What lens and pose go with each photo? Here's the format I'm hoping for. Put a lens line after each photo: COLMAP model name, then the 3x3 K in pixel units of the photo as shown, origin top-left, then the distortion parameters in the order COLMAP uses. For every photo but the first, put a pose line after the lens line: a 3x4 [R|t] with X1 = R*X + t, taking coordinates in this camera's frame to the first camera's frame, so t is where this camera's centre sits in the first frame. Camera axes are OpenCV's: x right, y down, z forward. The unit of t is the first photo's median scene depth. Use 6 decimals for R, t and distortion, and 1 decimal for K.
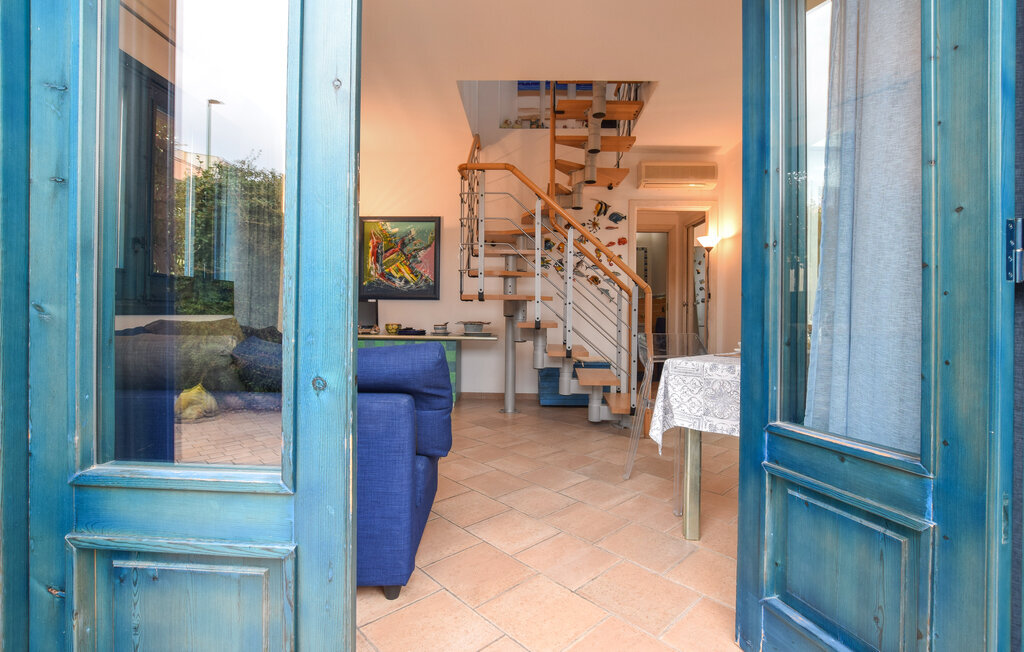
lens RADIAL K [[447.4, 0, 516.2], [0, 447.4, 317.3], [0, 0, 1]] dist [-0.029647, 0.004691]
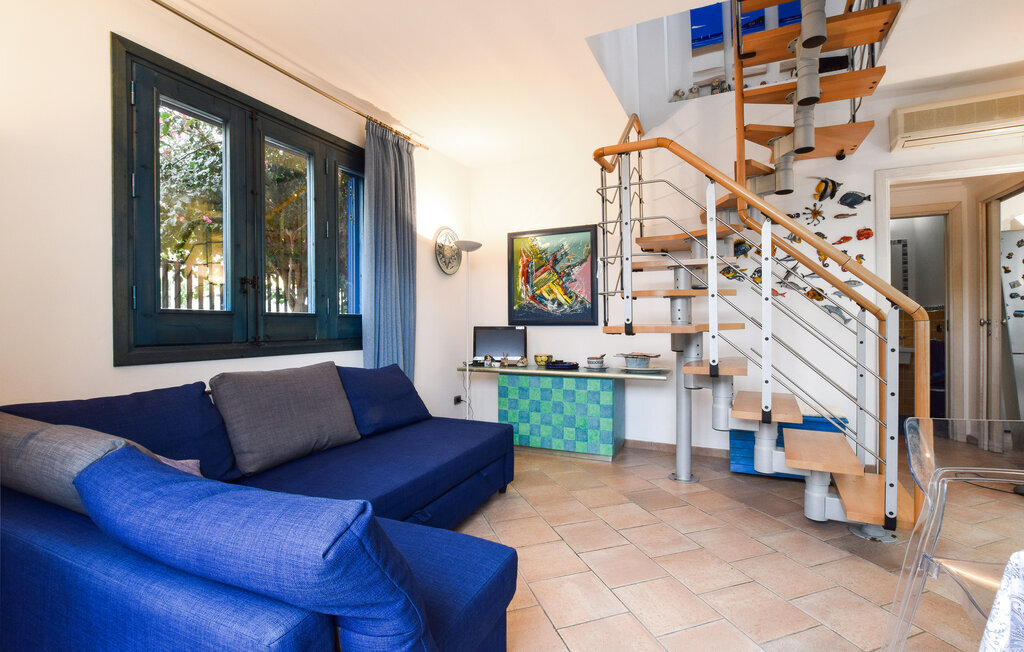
lens RADIAL K [[447.4, 0, 523.6], [0, 447.4, 322.4], [0, 0, 1]] dist [-0.029647, 0.004691]
pose [[0.909127, -0.014261, -0.416275, 0.050328], [0.009132, 0.999856, -0.014311, -0.036060], [0.416419, 0.009210, 0.909126, 0.206531]]
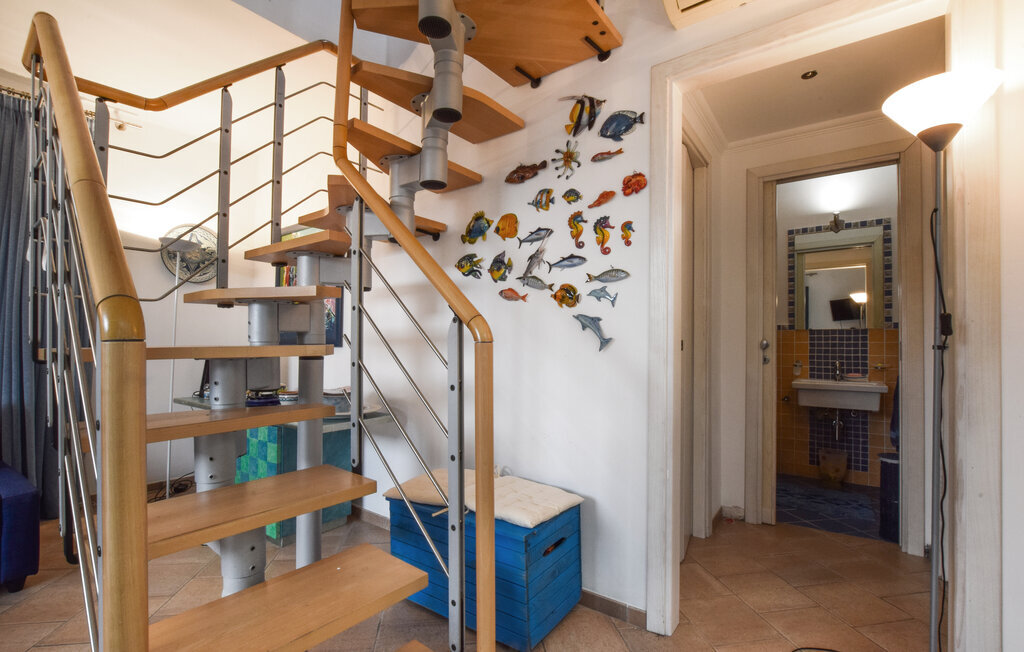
lens RADIAL K [[447.4, 0, 522.1], [0, 447.4, 339.0], [0, 0, 1]] dist [-0.029647, 0.004691]
pose [[0.820965, -0.015837, -0.570759, 0.392417], [0.001941, 0.999687, -0.024947, -0.036242], [0.570975, 0.019373, 0.820739, 0.690802]]
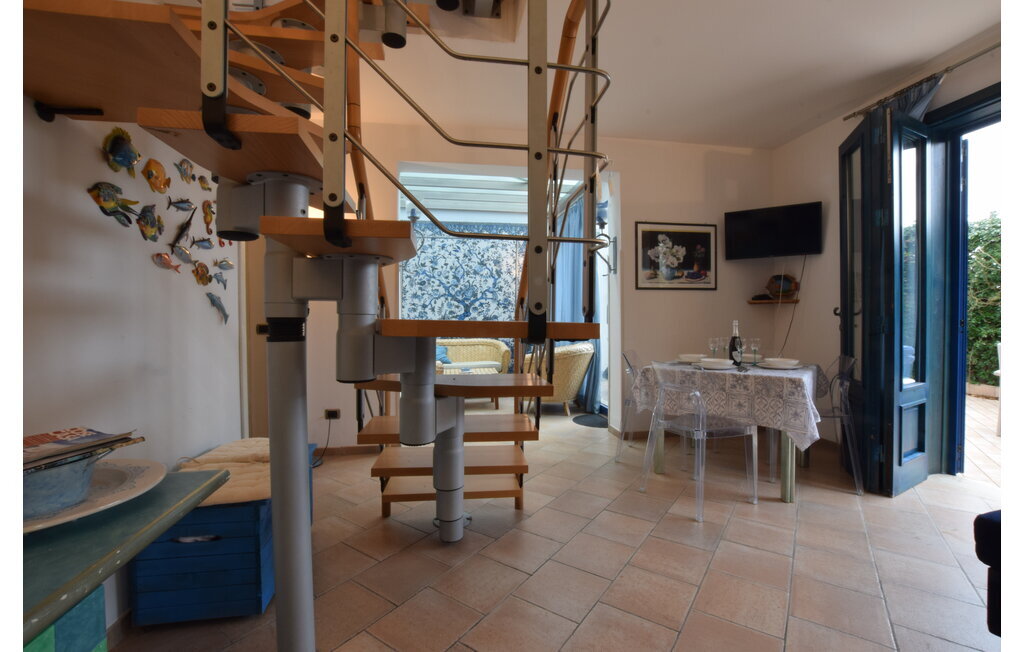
lens RADIAL K [[447.4, 0, 510.9], [0, 447.4, 323.3], [0, 0, 1]] dist [-0.029647, 0.004691]
pose [[-0.183015, -0.021136, 0.982883, -0.311650], [0.023834, 0.999380, 0.025929, -0.042642], [-0.982821, 0.028171, -0.182398, 0.838232]]
